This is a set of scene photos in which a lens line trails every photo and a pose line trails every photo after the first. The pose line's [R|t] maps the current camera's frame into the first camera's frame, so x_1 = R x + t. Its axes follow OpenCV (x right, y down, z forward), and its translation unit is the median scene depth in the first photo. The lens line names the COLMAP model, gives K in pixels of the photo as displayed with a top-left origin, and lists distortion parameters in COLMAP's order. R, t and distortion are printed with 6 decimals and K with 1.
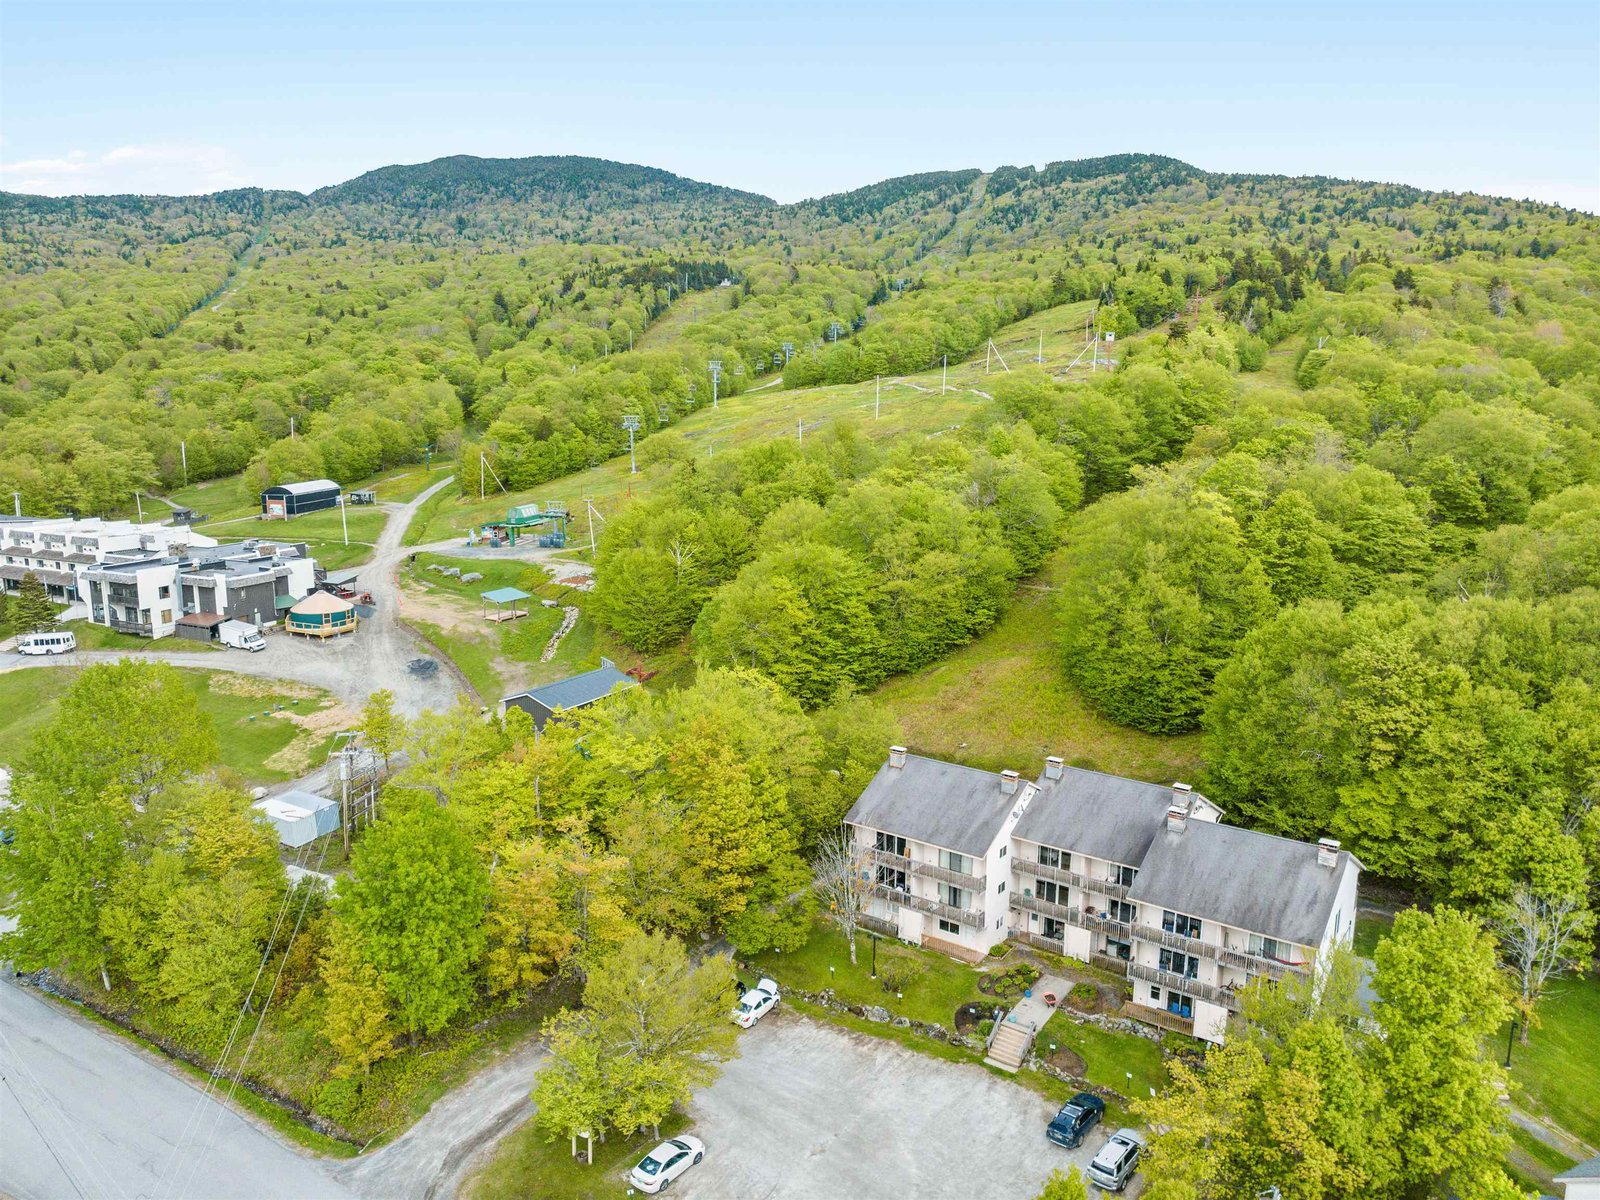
lens RADIAL K [[1118.8, 0, 791.5], [0, 1118.8, 599.4], [0, 0, 1]] dist [-0.041329, 0.006468]
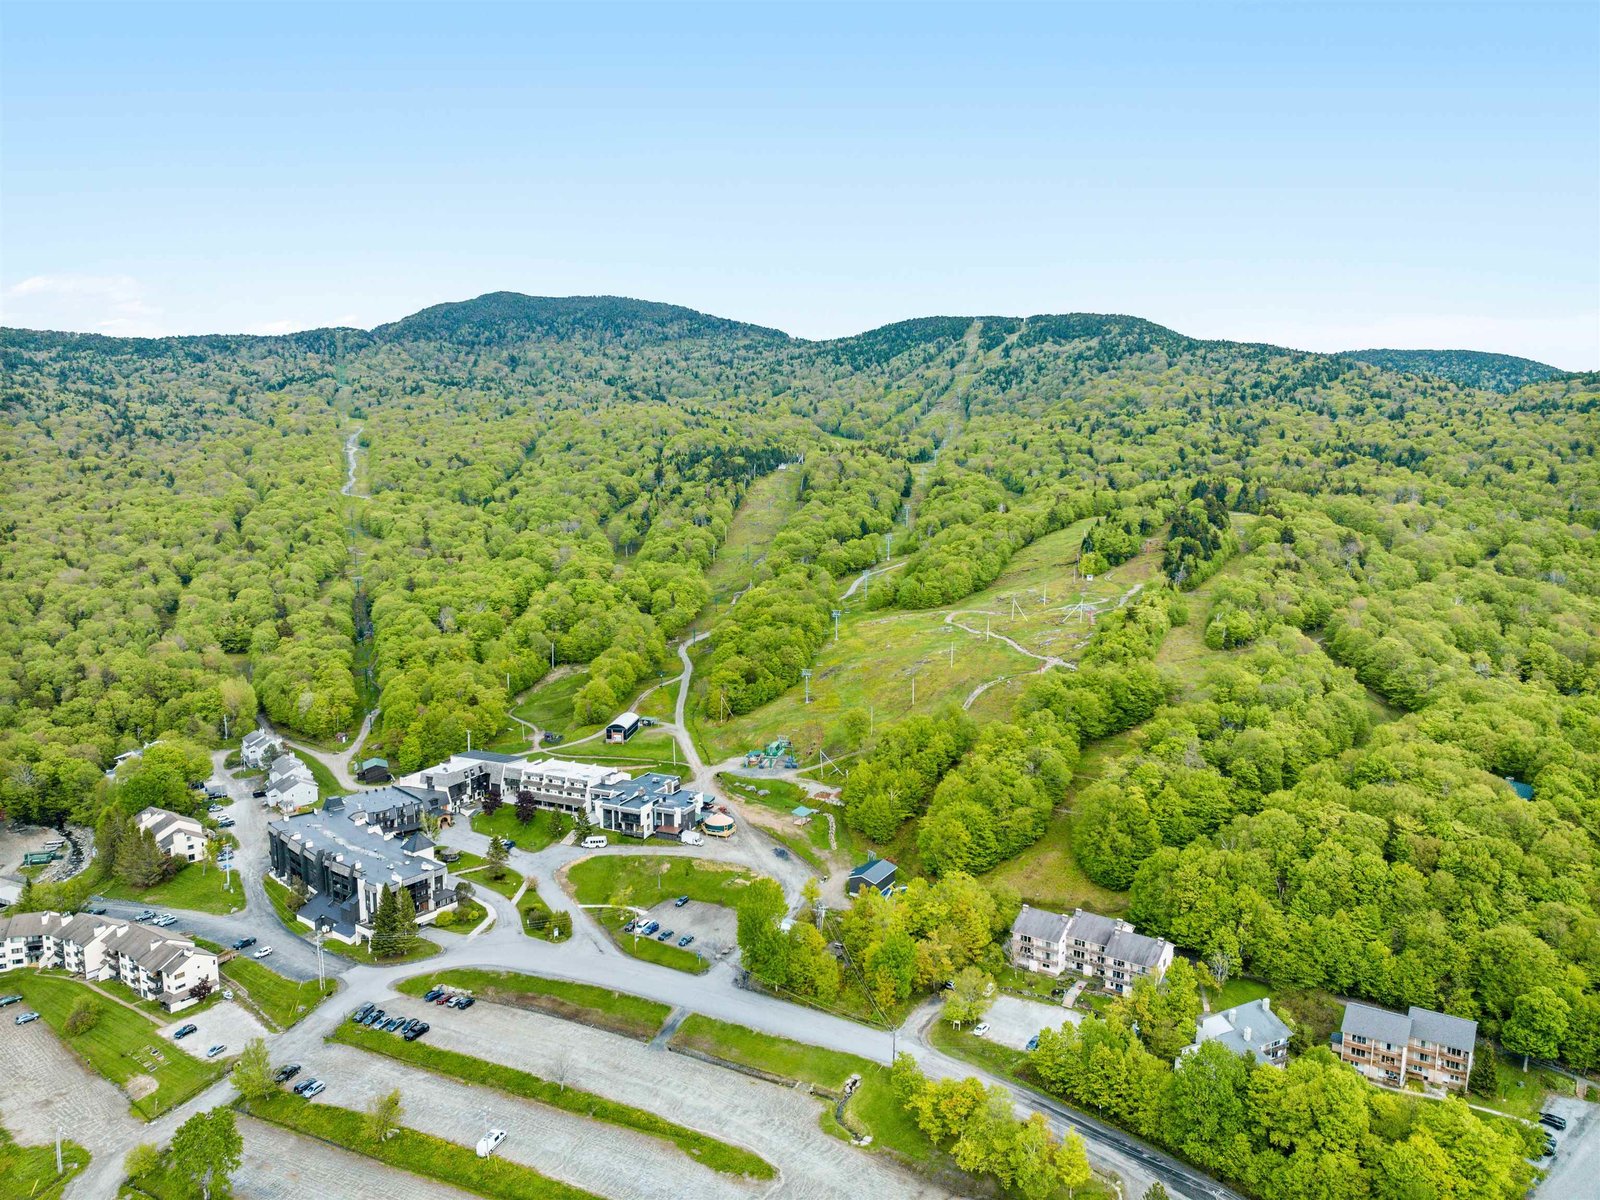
lens RADIAL K [[1118.8, 0, 788.2], [0, 1118.8, 604.3], [0, 0, 1]] dist [-0.041329, 0.006468]
pose [[0.999878, -0.003883, 0.015155, -0.221781], [0.004658, 0.998663, -0.051481, -0.198674], [-0.014935, 0.051545, 0.998559, -0.762709]]
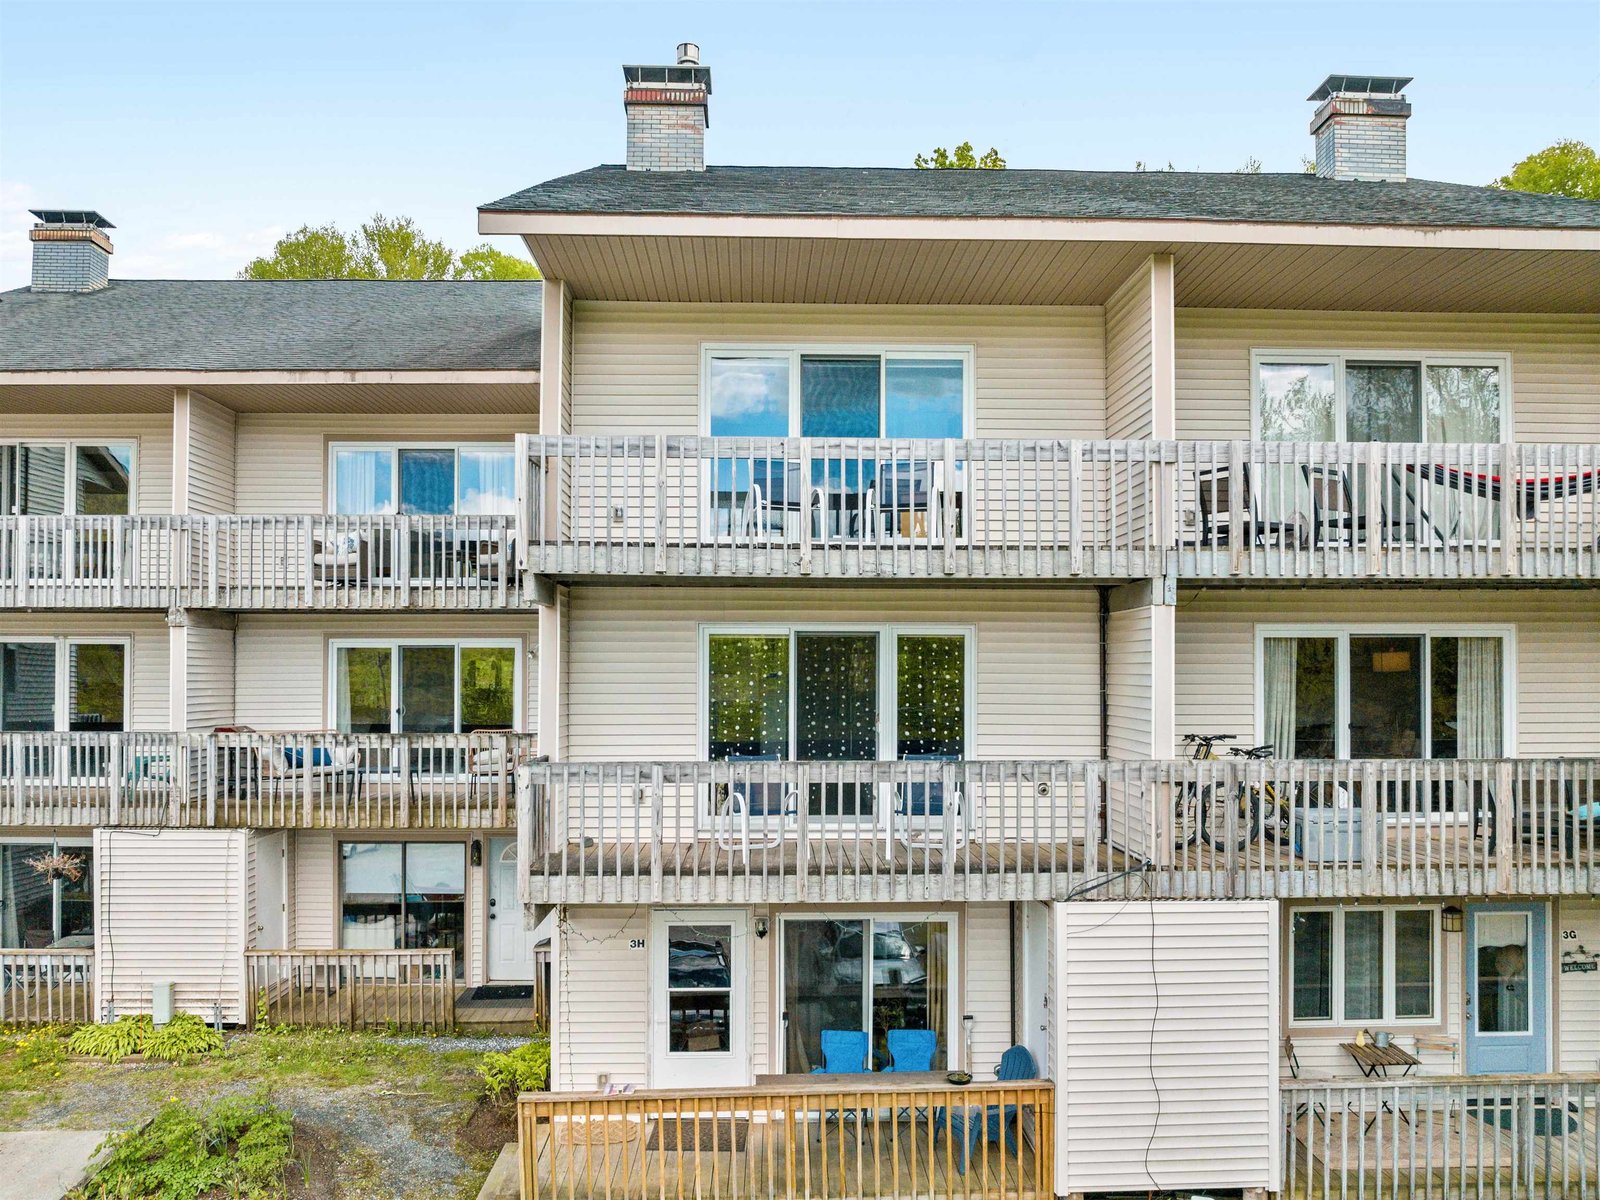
lens RADIAL K [[1118.8, 0, 758.3], [0, 1118.8, 650.0], [0, 0, 1]] dist [-0.041329, 0.006468]
pose [[0.793958, 0.008222, 0.607916, 0.077880], [0.126425, 0.975818, -0.178313, 0.107975], [-0.594682, 0.218429, 0.773720, 0.277732]]
